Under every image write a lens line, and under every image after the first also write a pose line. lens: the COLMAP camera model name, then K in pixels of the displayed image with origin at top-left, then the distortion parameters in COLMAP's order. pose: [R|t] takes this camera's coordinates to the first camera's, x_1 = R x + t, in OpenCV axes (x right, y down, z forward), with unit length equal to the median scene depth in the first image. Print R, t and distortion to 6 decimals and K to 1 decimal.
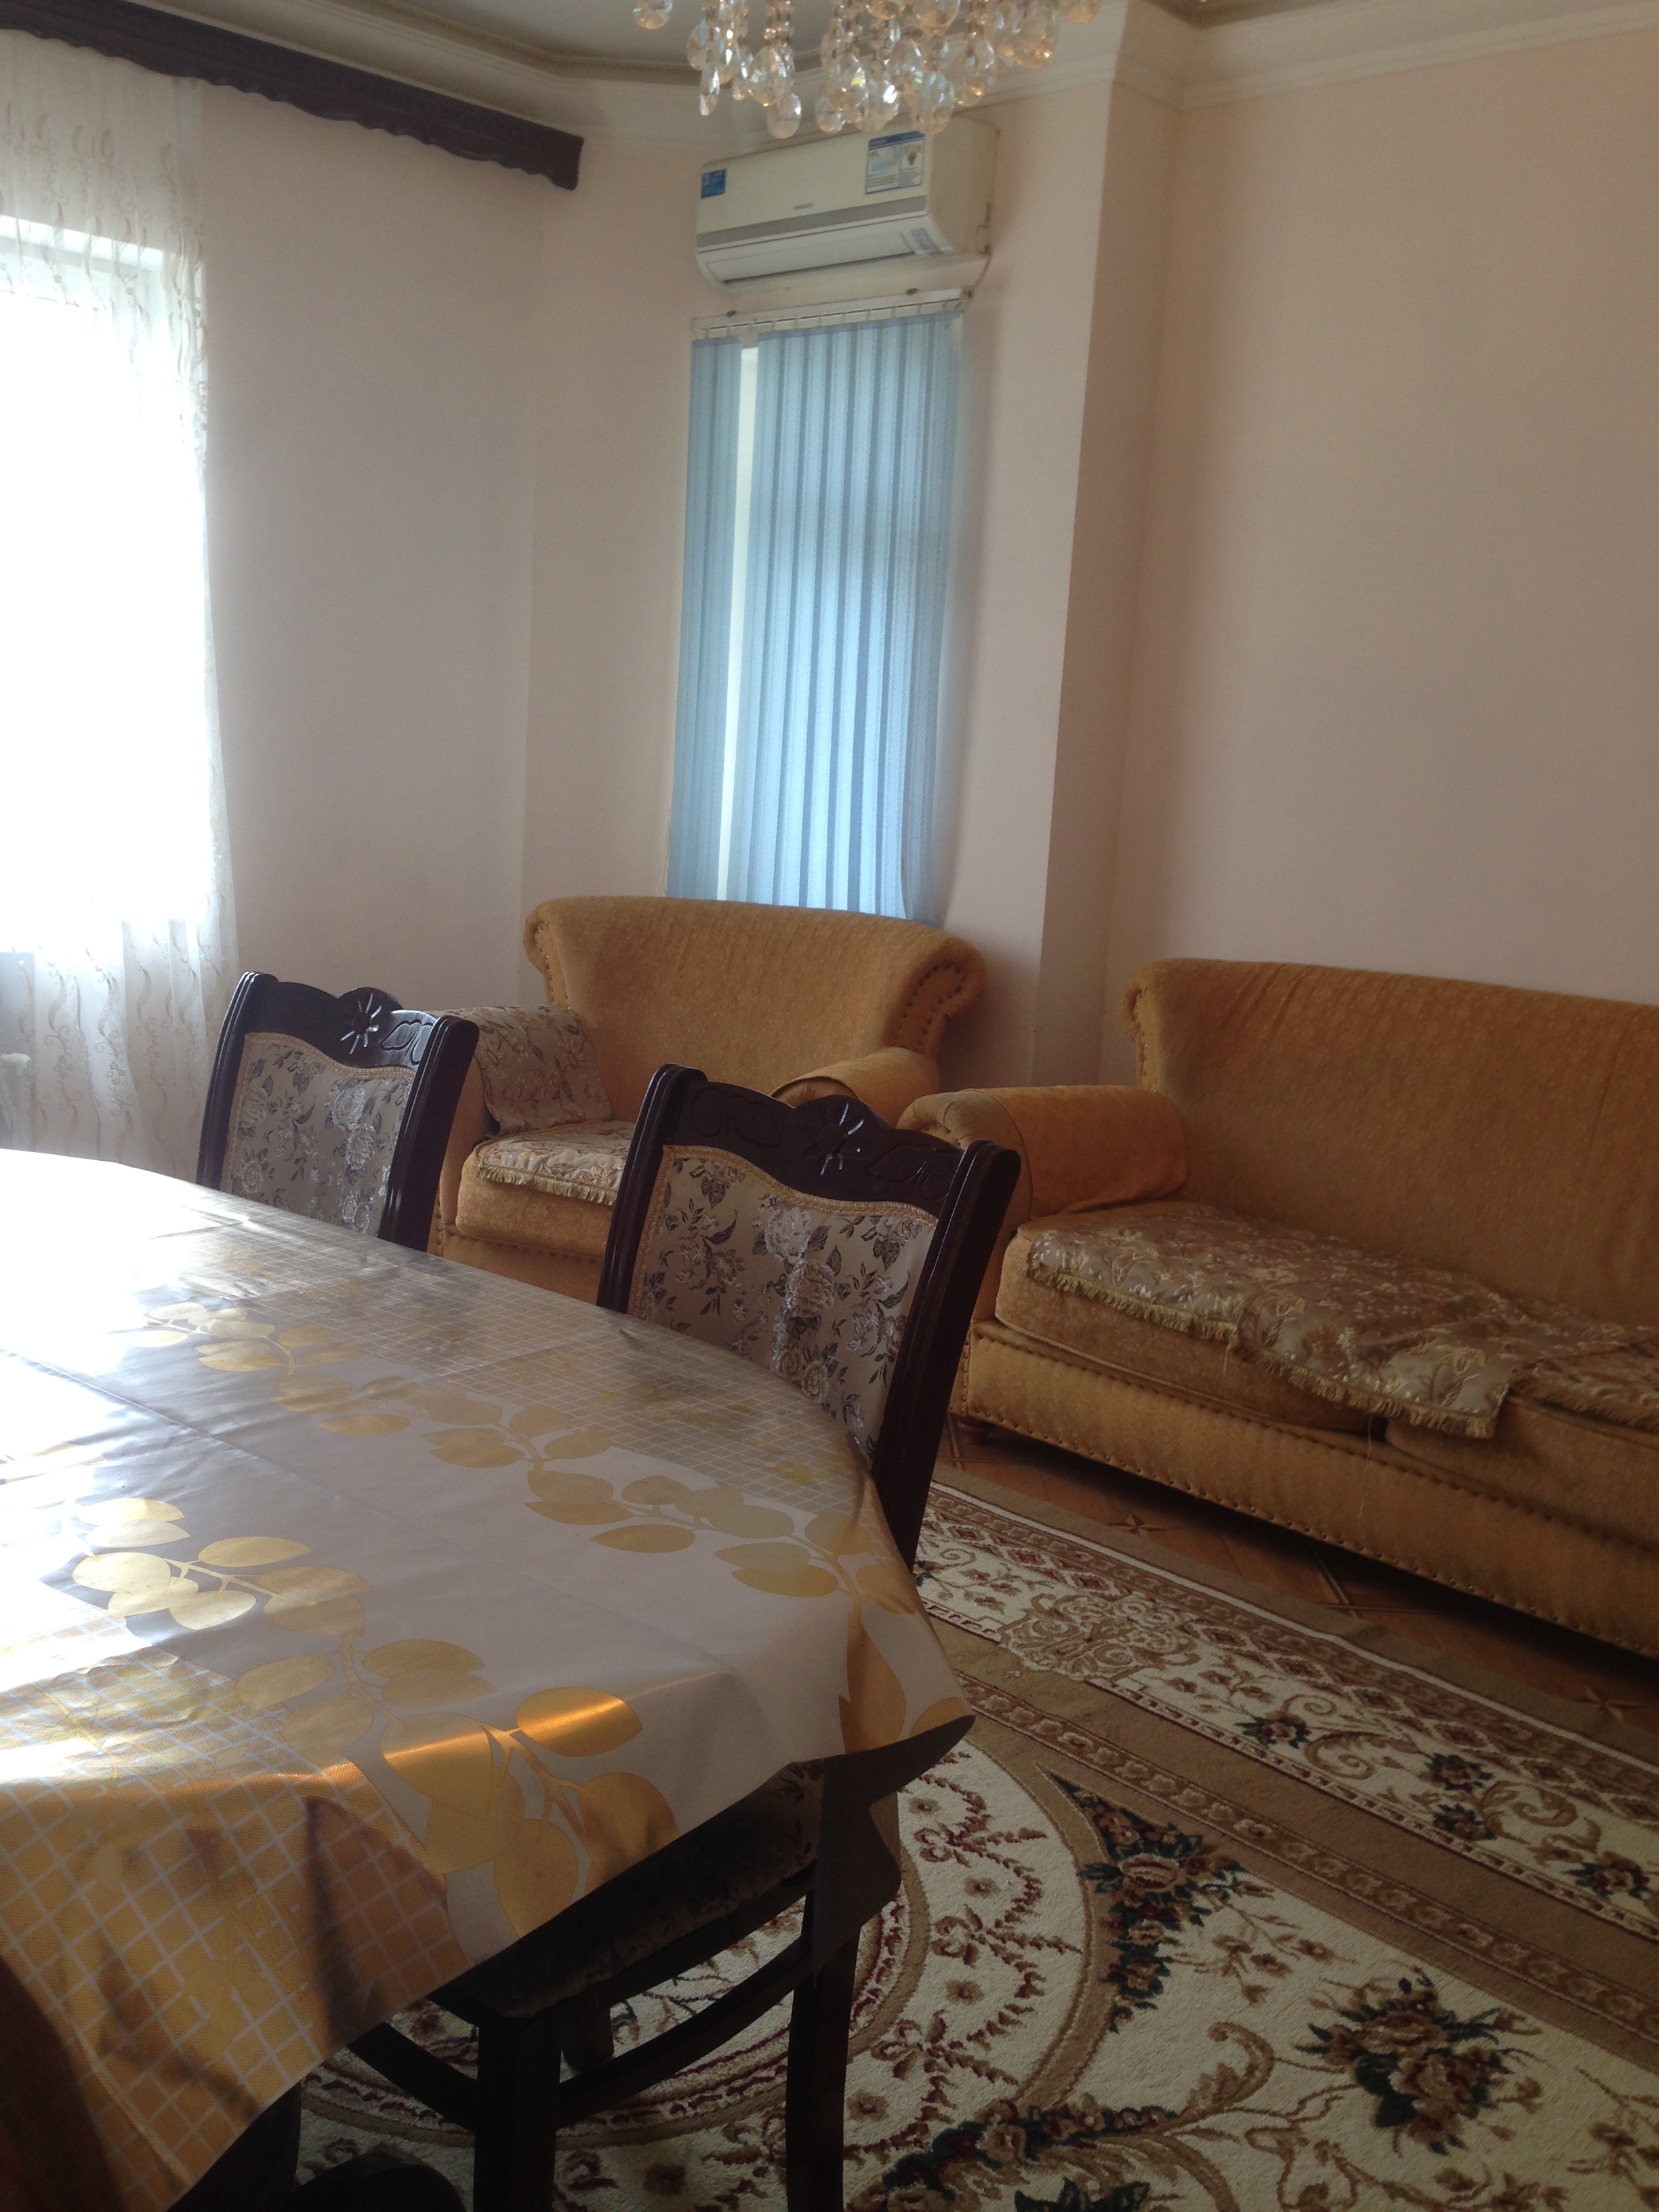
lens RADIAL K [[2094.8, 0, 828.0], [0, 2094.8, 1101.8], [0, 0, 1]] dist [-0.066704, 0.000000]
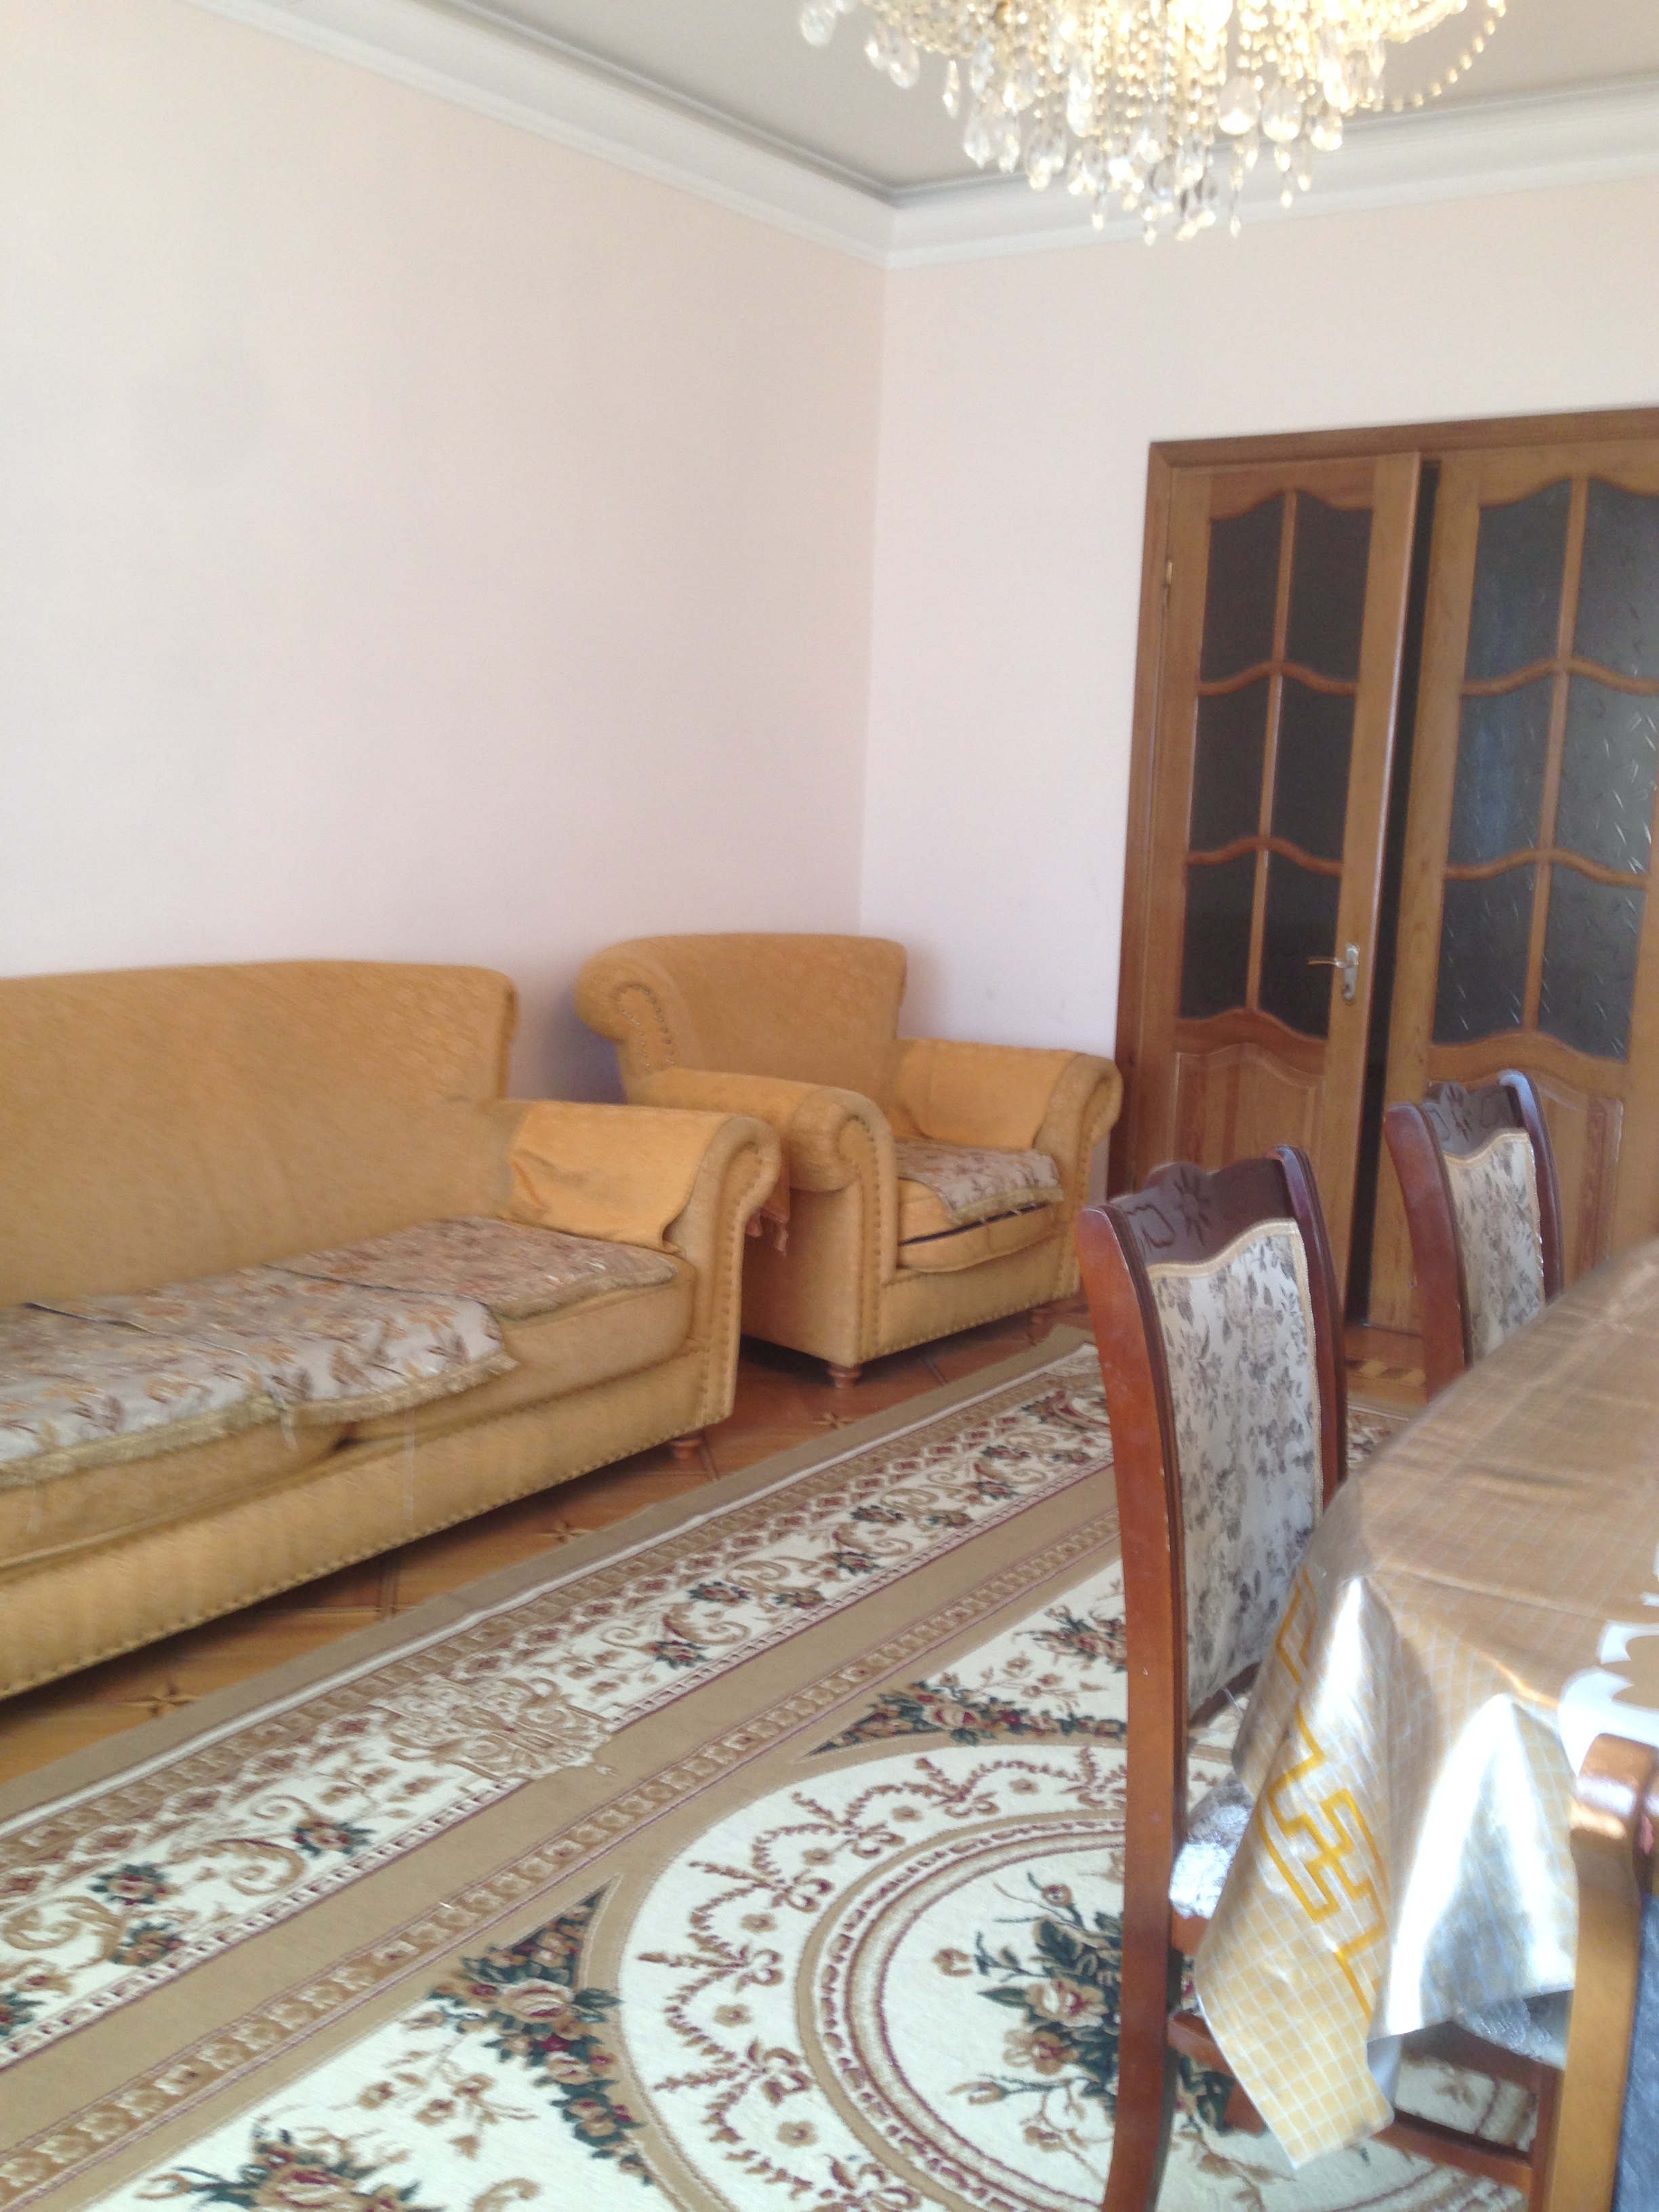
lens RADIAL K [[2094.8, 0, 826.2], [0, 2094.8, 1110.5], [0, 0, 1]] dist [-0.066704, 0.000000]
pose [[-0.173003, -0.231197, 0.957402, -0.774177], [0.144022, 0.955672, 0.256804, -0.234410], [-0.974334, 0.182315, -0.132037, 1.026963]]
